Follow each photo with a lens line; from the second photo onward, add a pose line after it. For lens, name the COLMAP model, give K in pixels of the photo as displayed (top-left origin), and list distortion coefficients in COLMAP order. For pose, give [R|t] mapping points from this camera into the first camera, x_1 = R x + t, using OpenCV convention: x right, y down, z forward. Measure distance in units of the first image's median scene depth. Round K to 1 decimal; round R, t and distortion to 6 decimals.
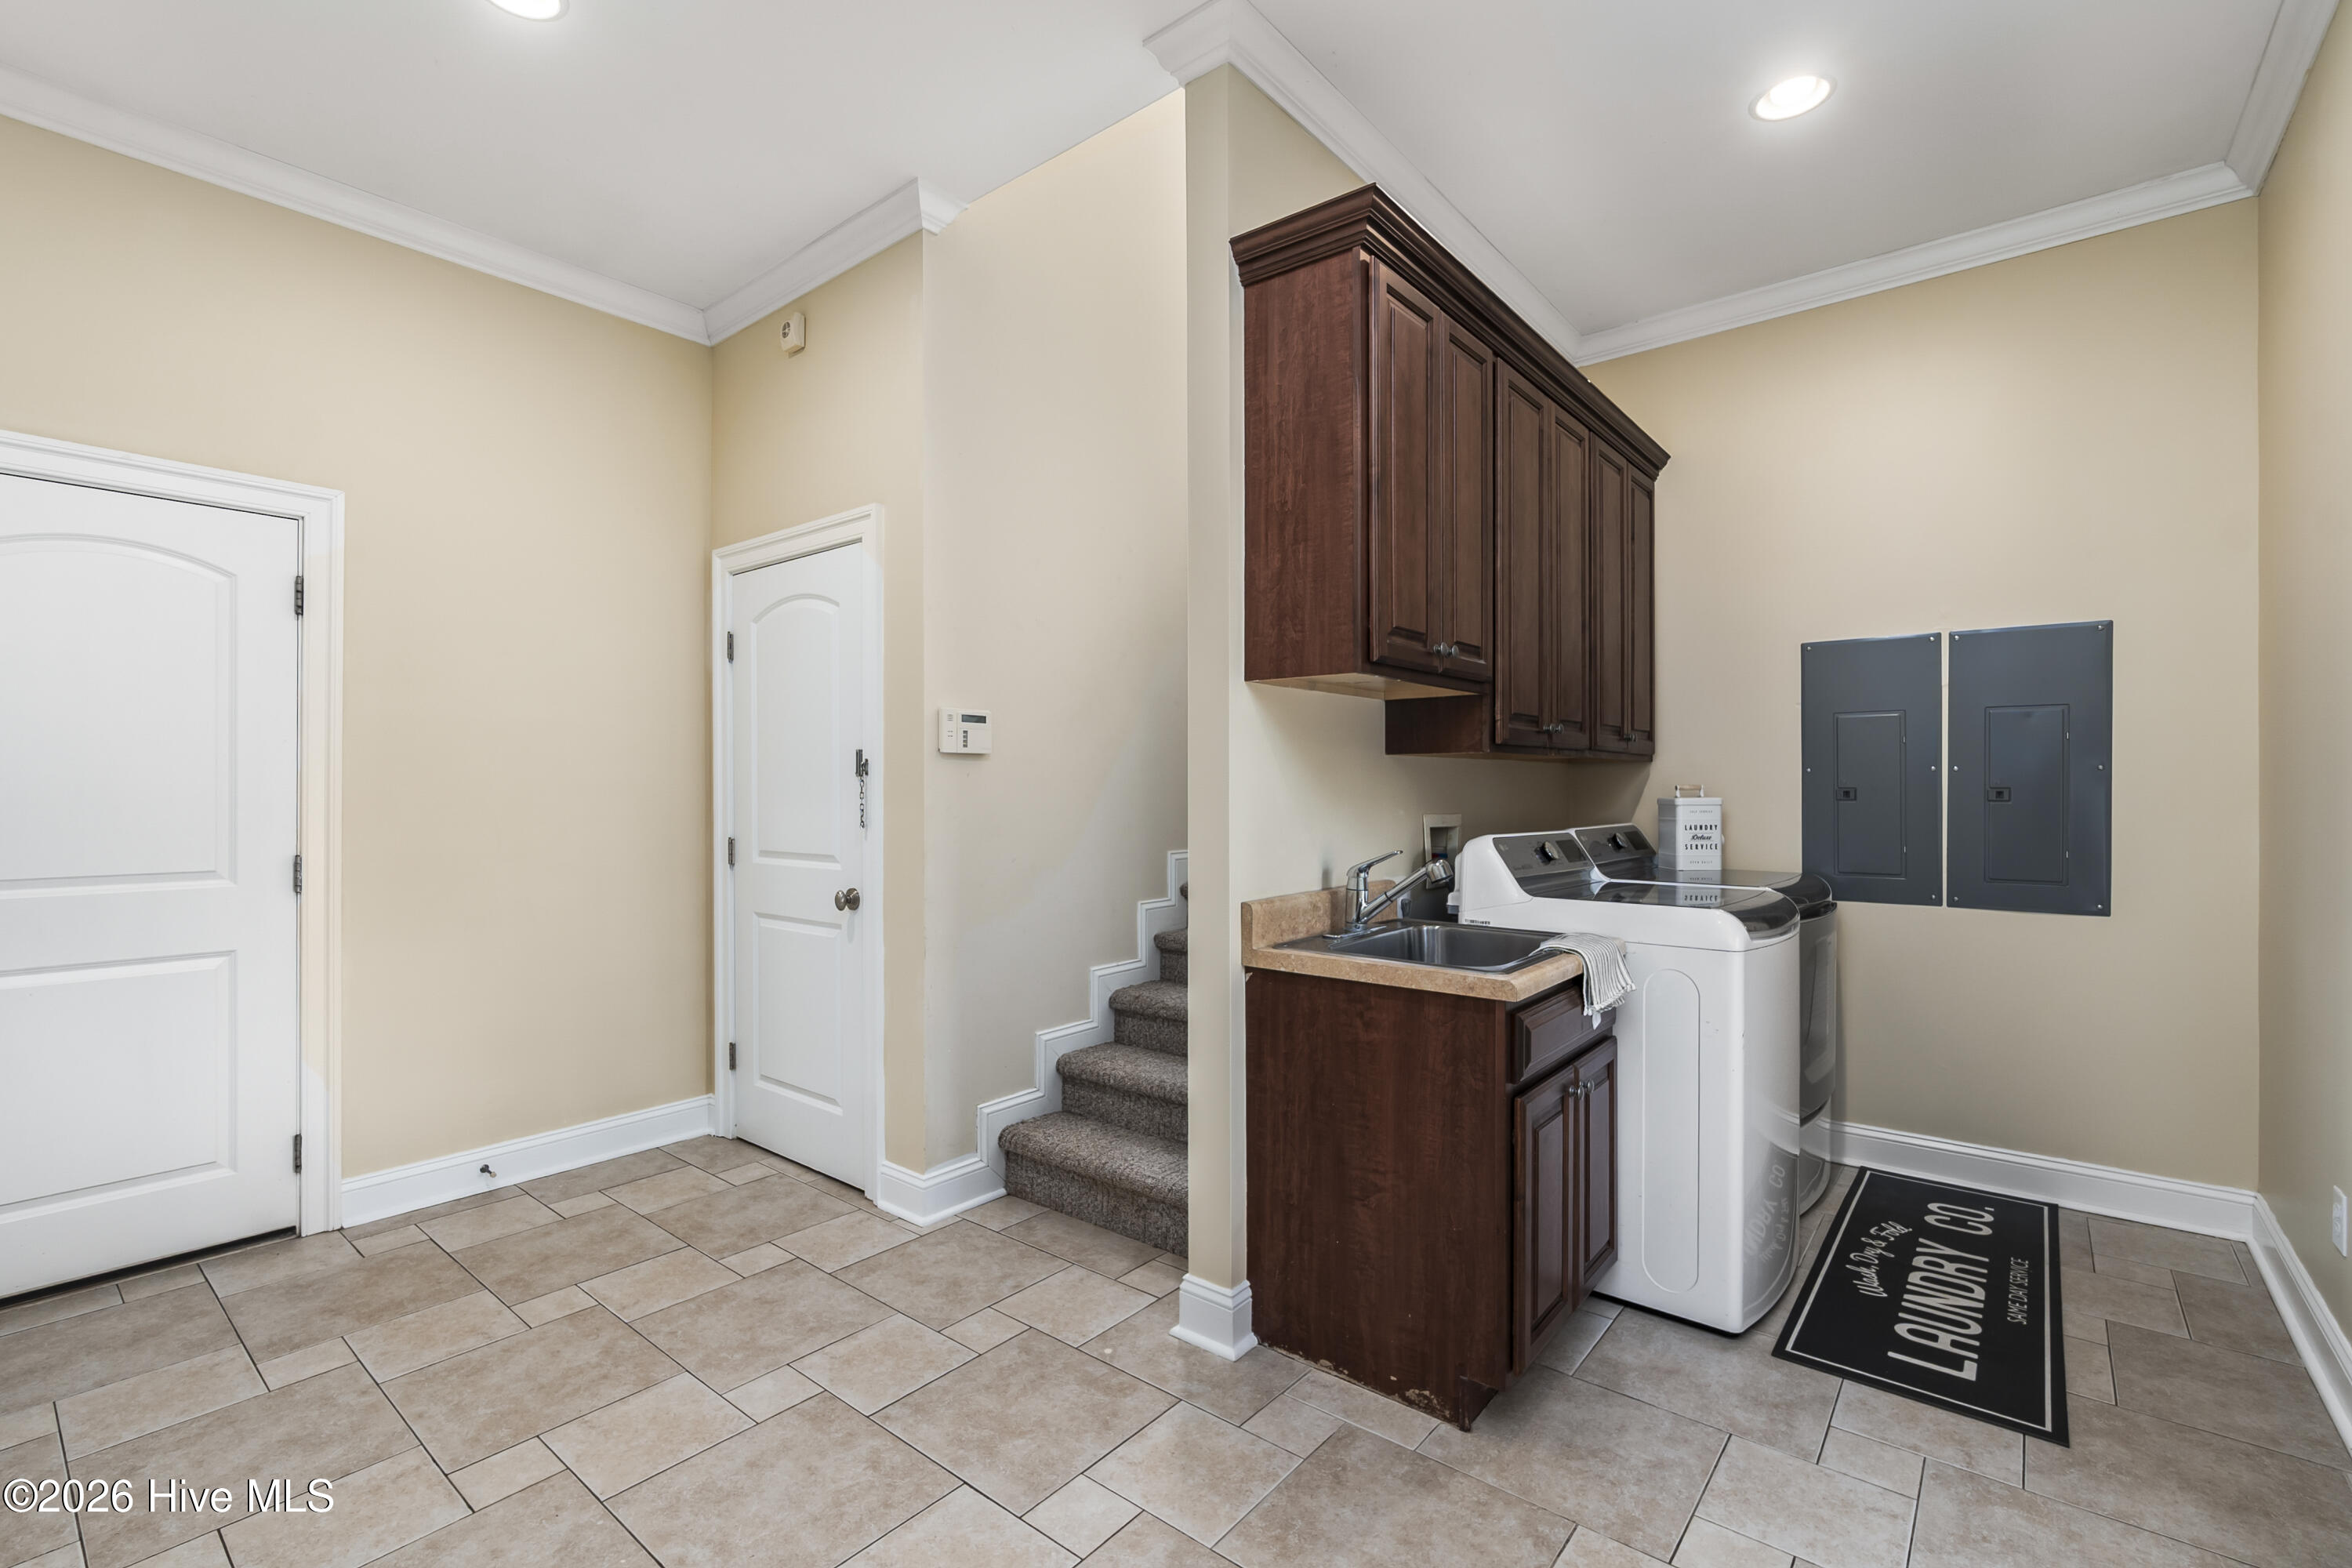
lens RADIAL K [[1036.2, 0, 1161.0], [0, 1036.2, 795.2], [0, 0, 1]] dist [-0.003997, -0.000187]
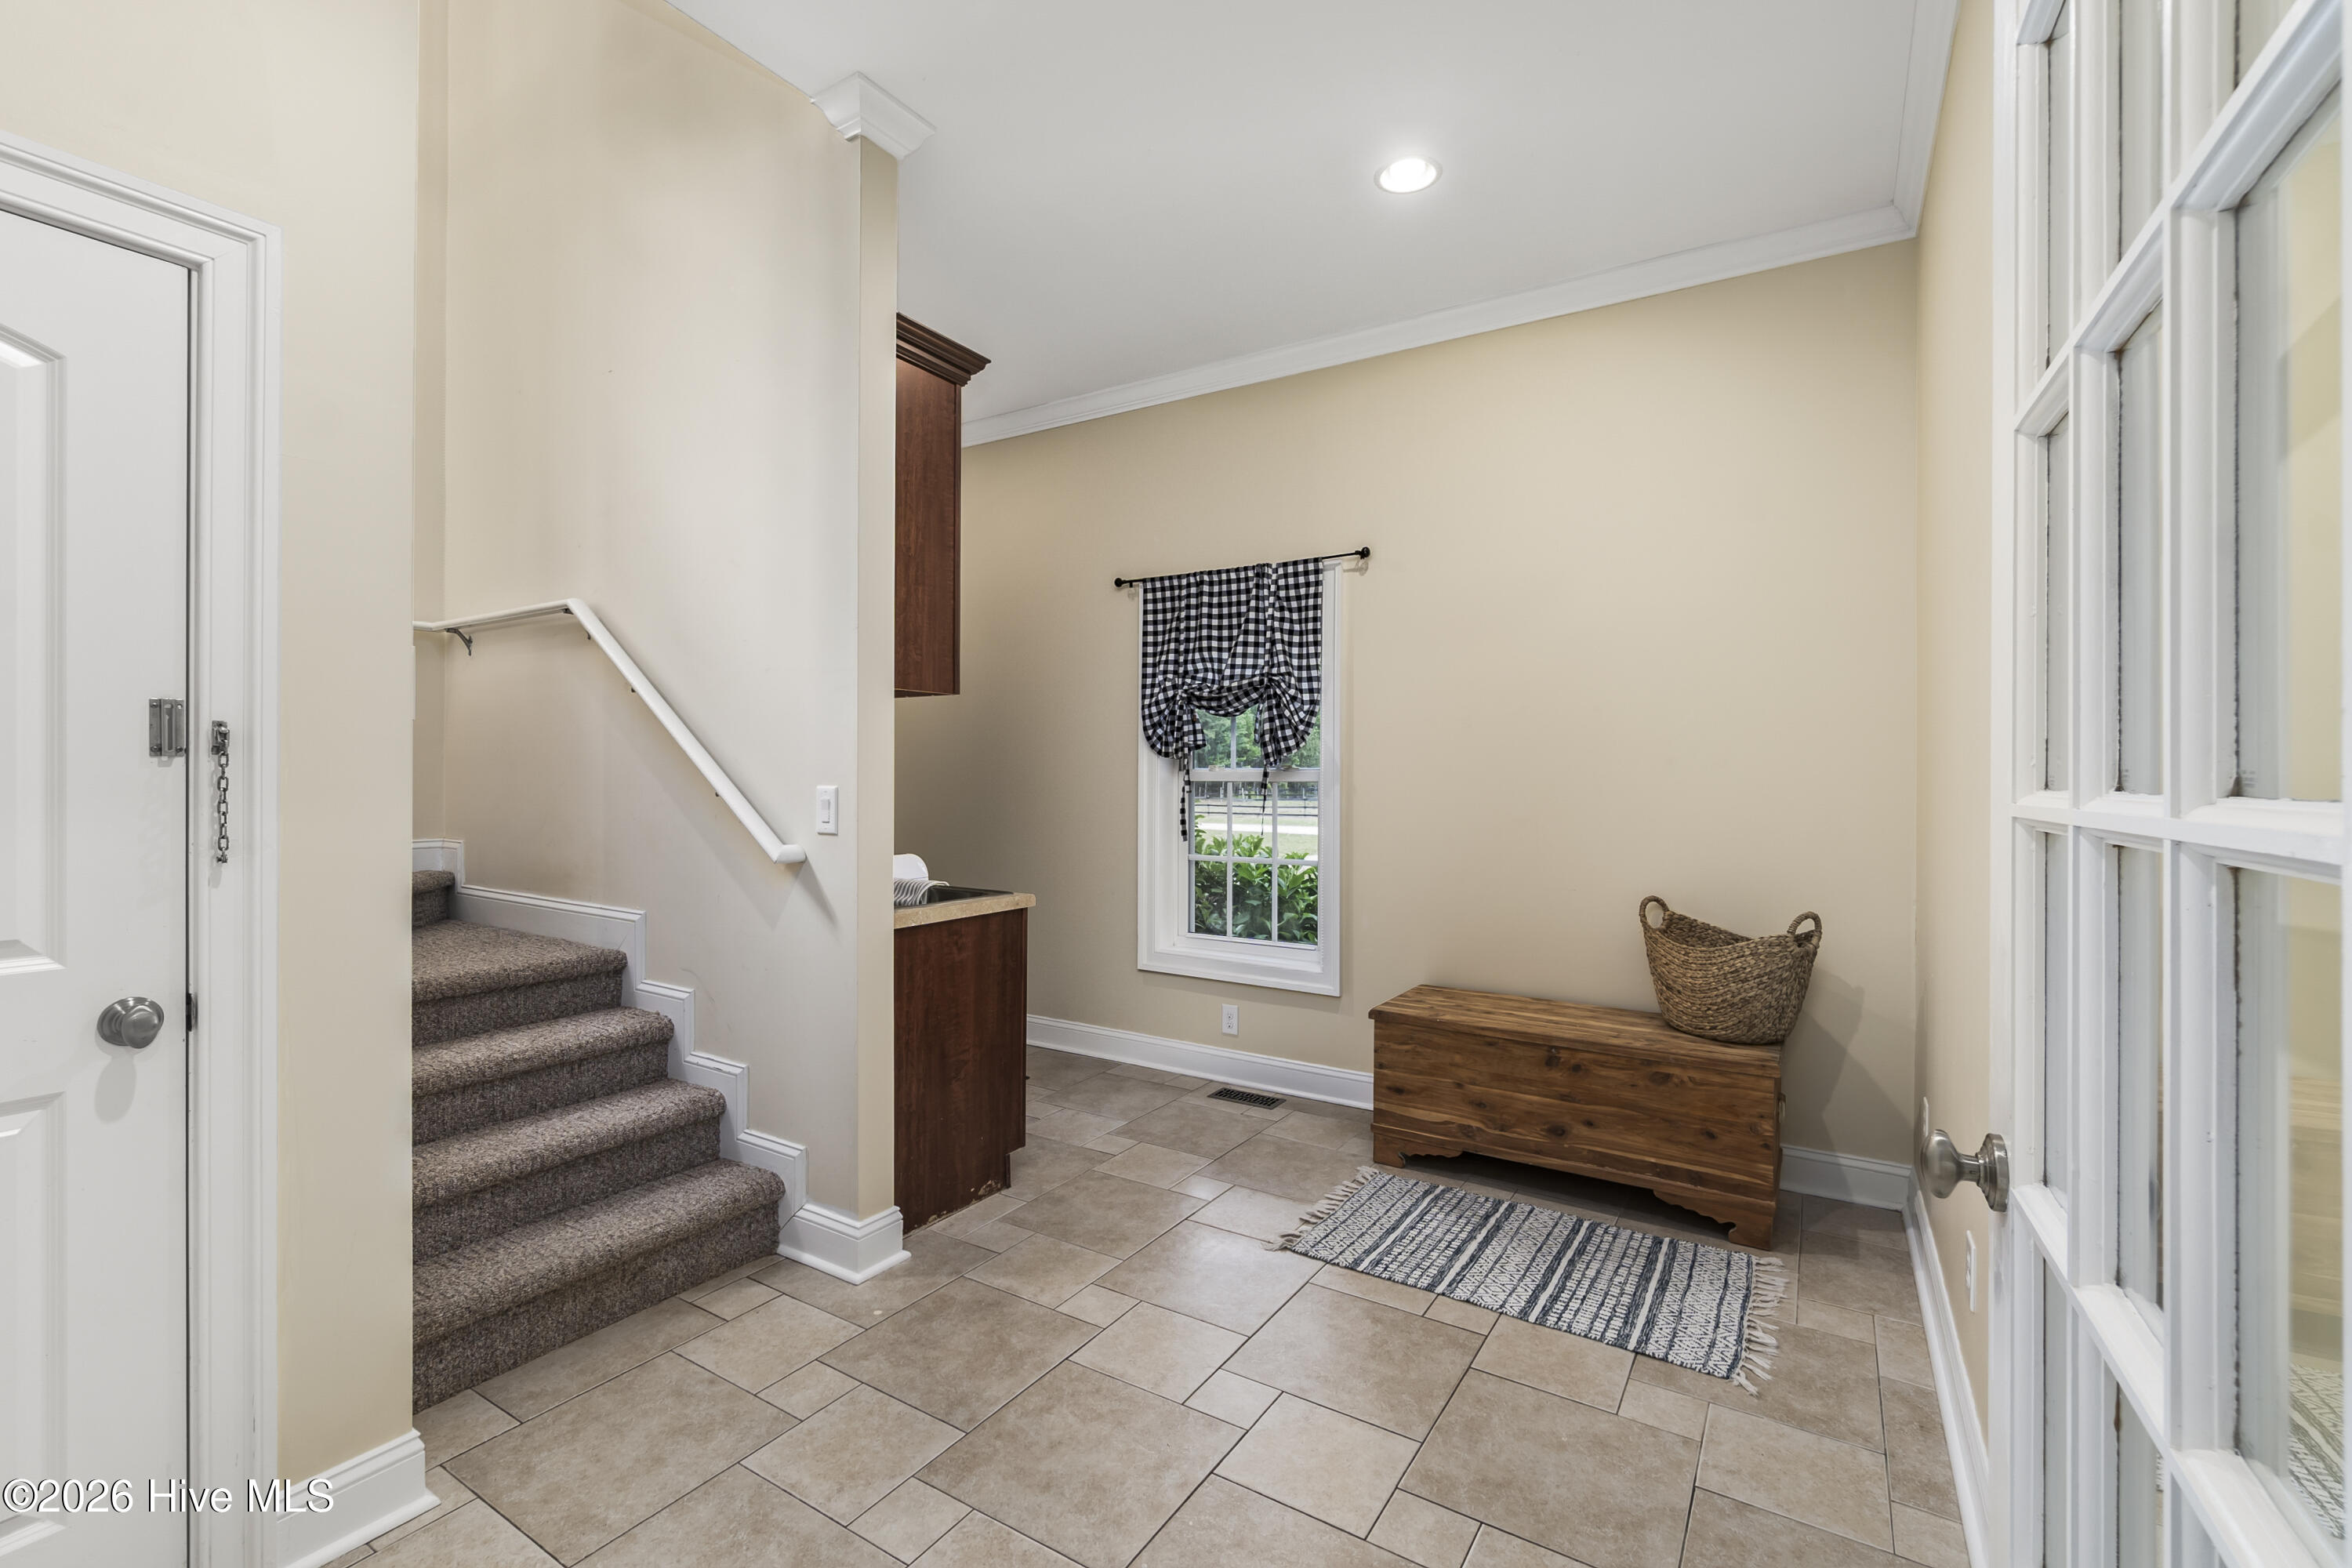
lens RADIAL K [[1036.2, 0, 1159.8], [0, 1036.2, 772.1], [0, 0, 1]] dist [-0.003997, -0.000187]
pose [[-0.119933, -0.000637, 0.992782, -1.207473], [-0.000229, 1.000000, 0.000614, -0.015901], [-0.992782, -0.000154, -0.119933, 0.896467]]
